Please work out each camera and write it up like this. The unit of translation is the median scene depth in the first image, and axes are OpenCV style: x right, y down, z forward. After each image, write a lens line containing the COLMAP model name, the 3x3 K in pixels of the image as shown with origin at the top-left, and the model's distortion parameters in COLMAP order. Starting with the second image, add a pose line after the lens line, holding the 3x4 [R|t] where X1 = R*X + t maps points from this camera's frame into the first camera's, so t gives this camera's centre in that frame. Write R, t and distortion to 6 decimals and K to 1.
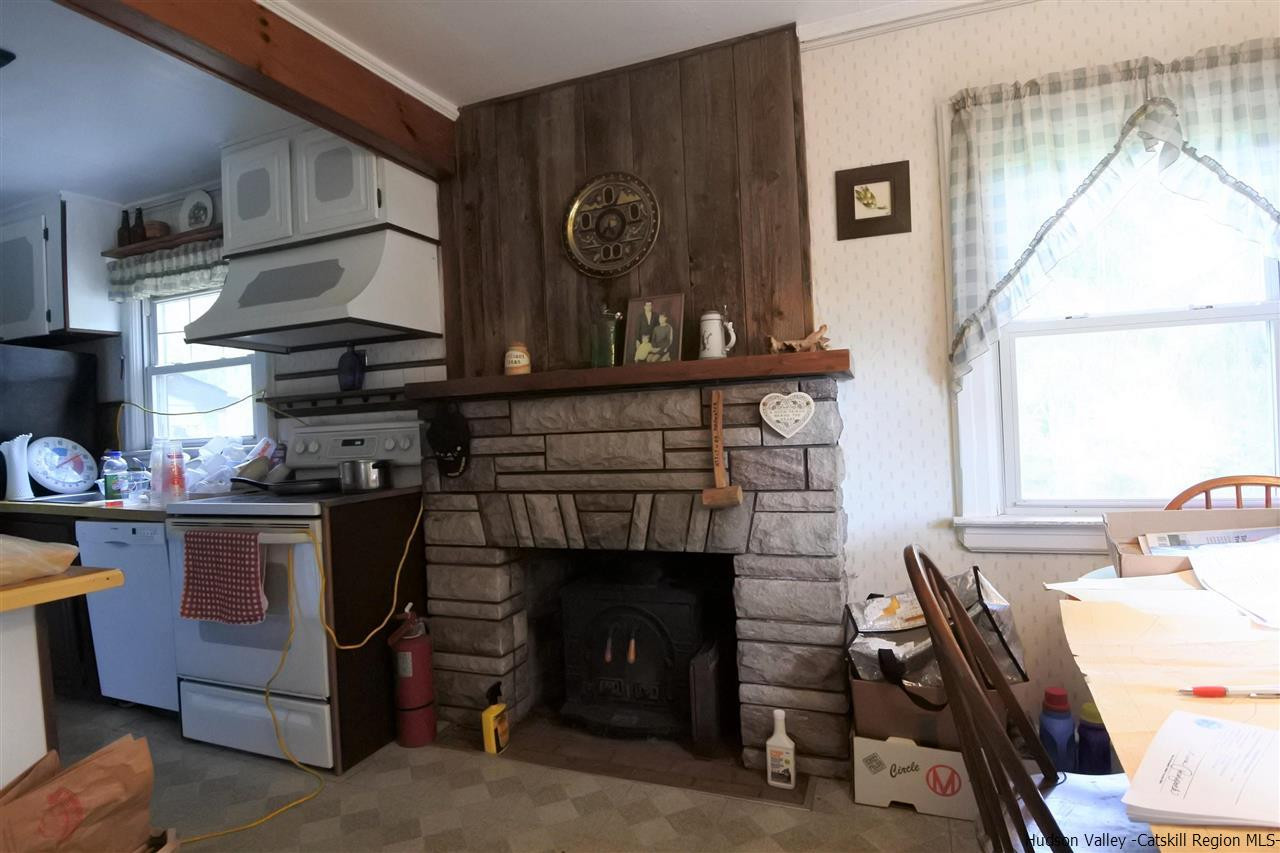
lens RADIAL K [[666.7, 0, 640.0], [0, 666.7, 426.5], [0, 0, 1]] dist [-0.000667, -0.028253]
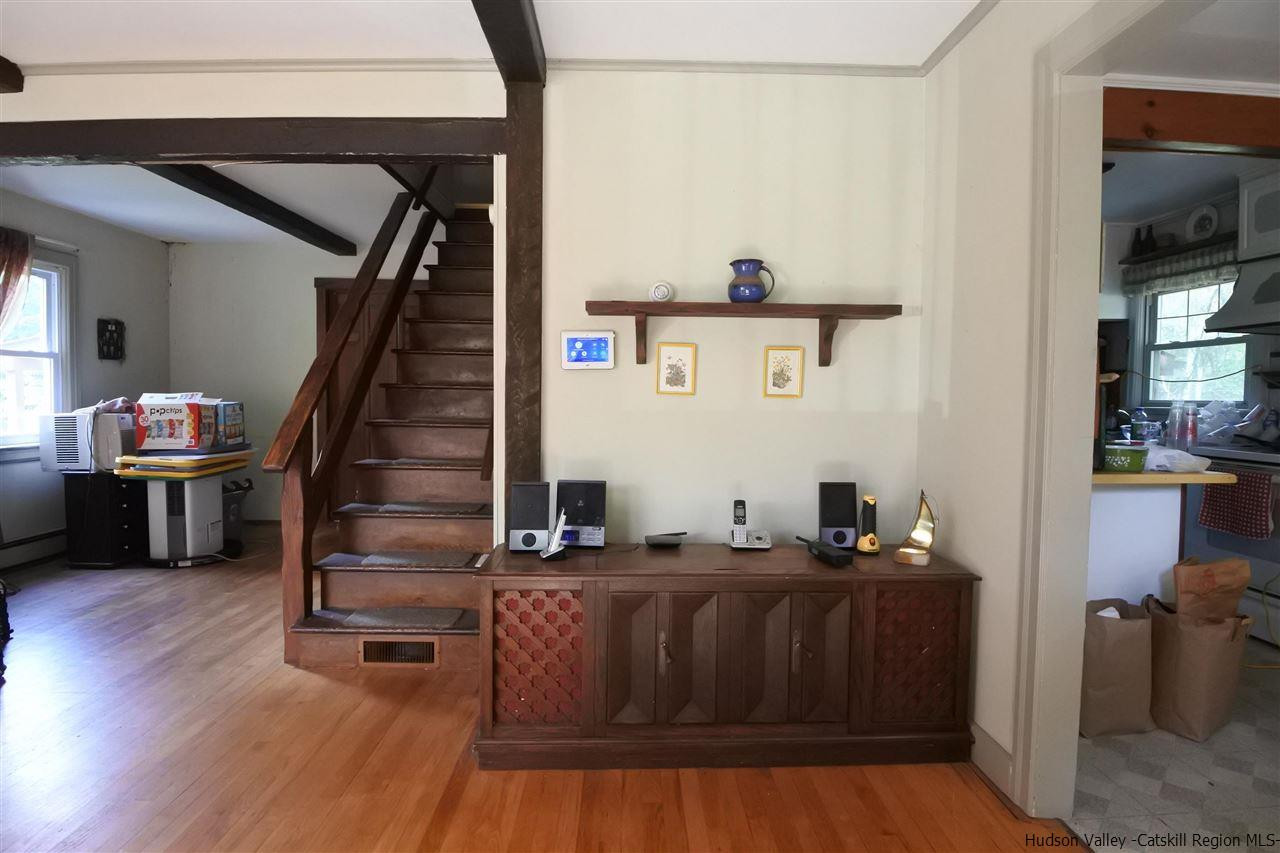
lens RADIAL K [[669.6, 0, 640.0], [0, 669.6, 426.5], [0, 0, 1]] dist [-0.001196, -0.022058]
pose [[0.389767, 0.089970, -0.916508, 0.144892], [-0.025586, 0.995890, 0.086881, -0.023373], [0.920558, -0.010413, 0.390467, -0.695927]]
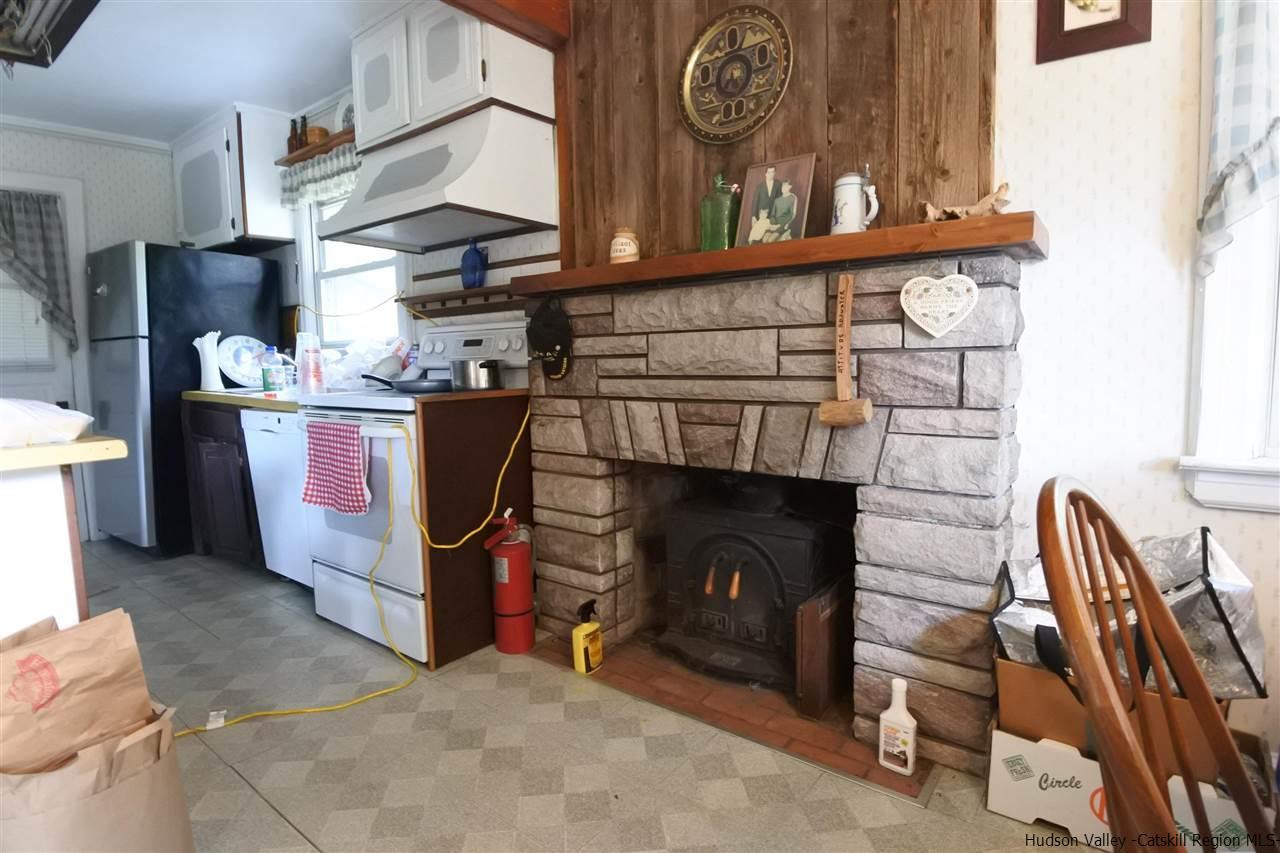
lens RADIAL K [[666.7, 0, 640.0], [0, 666.7, 426.5], [0, 0, 1]] dist [-0.000667, -0.028253]
pose [[0.957372, 0.056189, -0.283340, 0.104638], [-0.025128, 0.993380, 0.112091, 0.036332], [0.287762, -0.100192, 0.952446, 0.156262]]
